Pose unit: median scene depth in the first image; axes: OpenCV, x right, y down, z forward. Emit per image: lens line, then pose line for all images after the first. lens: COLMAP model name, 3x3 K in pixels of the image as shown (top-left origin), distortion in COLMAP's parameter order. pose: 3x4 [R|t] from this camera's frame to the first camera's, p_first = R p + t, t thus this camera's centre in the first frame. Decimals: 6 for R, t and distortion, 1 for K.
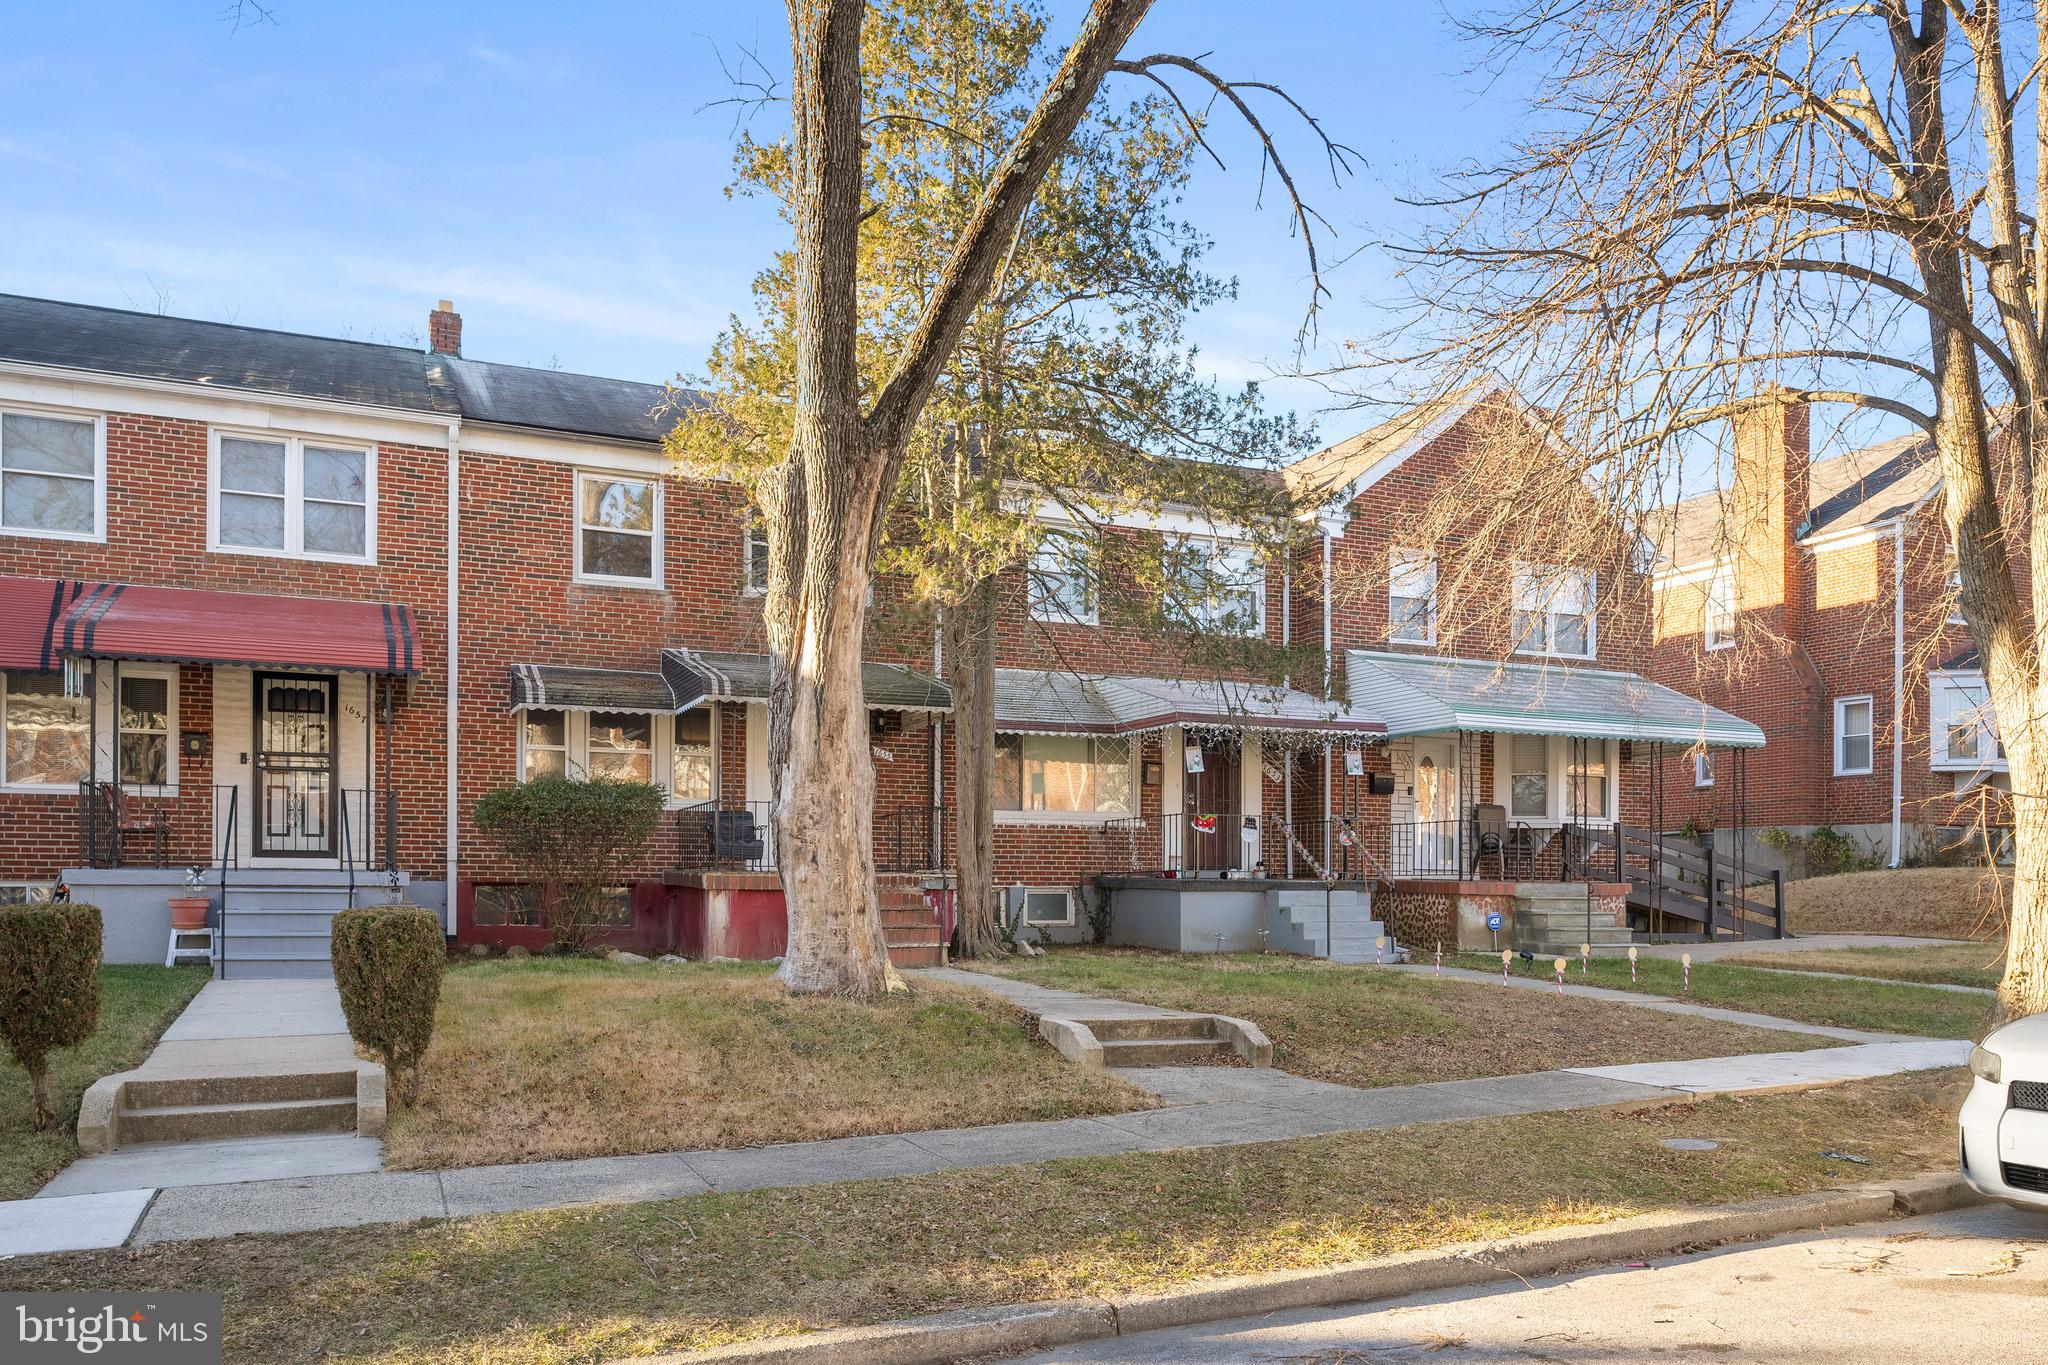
lens RADIAL K [[1487.8, 0, 1023.8], [0, 1487.8, 731.4], [0, 0, 1]] dist [0.001296, 0.002073]
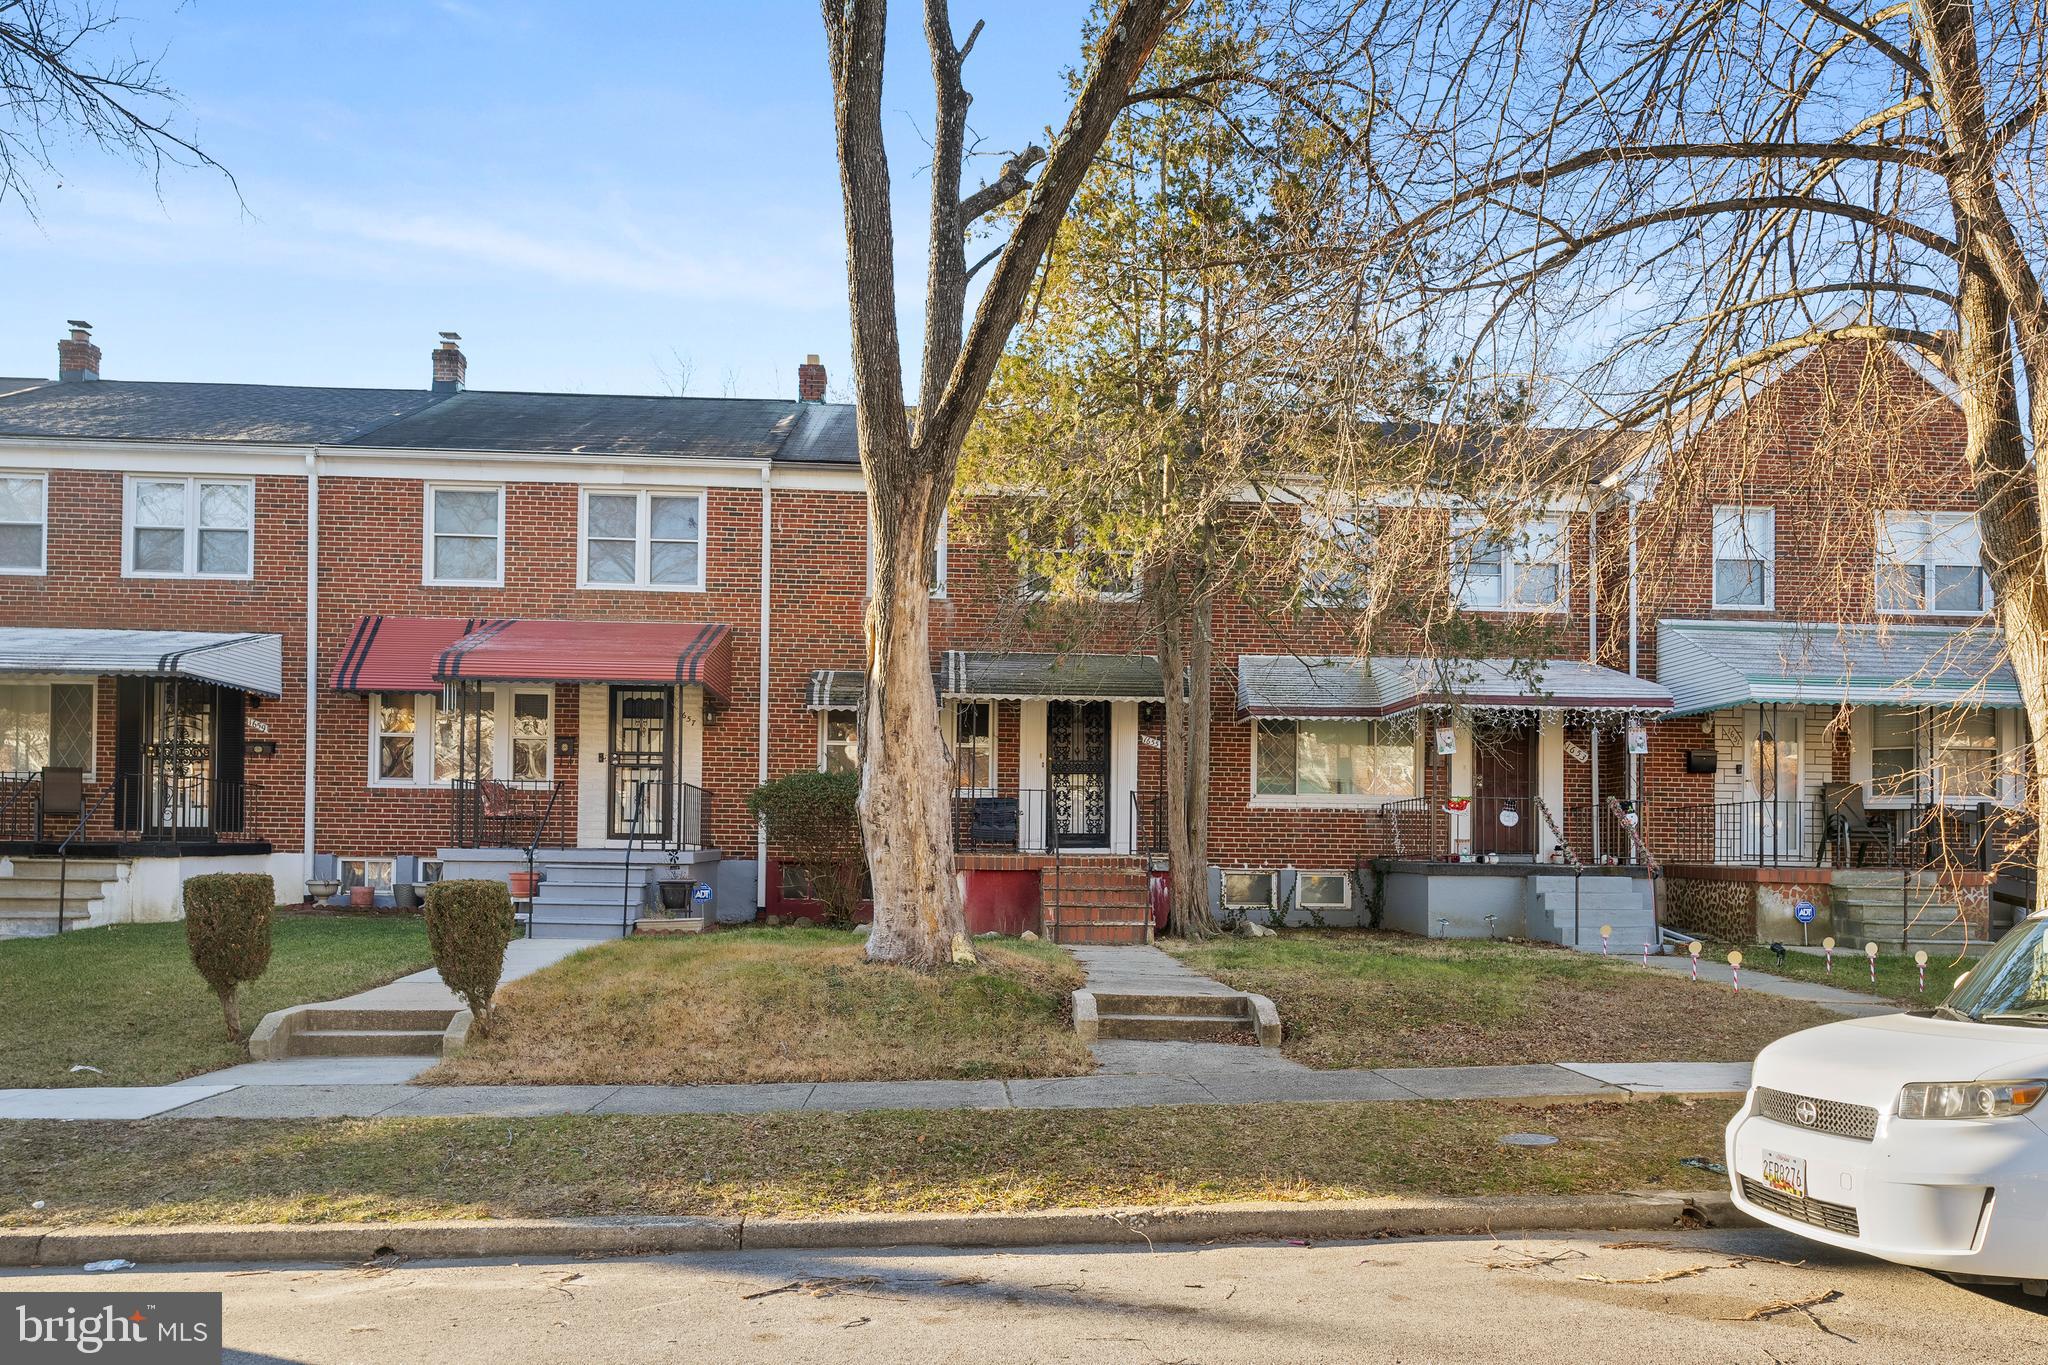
lens RADIAL K [[1462.4, 0, 1024.0], [0, 1462.4, 682.5], [0, 0, 1]] dist [0.002169, 0.001150]
pose [[0.939821, -0.034894, -0.339881, 0.336464], [0.027053, 0.999248, -0.027783, -0.001100], [0.340595, 0.016916, 0.940058, -0.006998]]
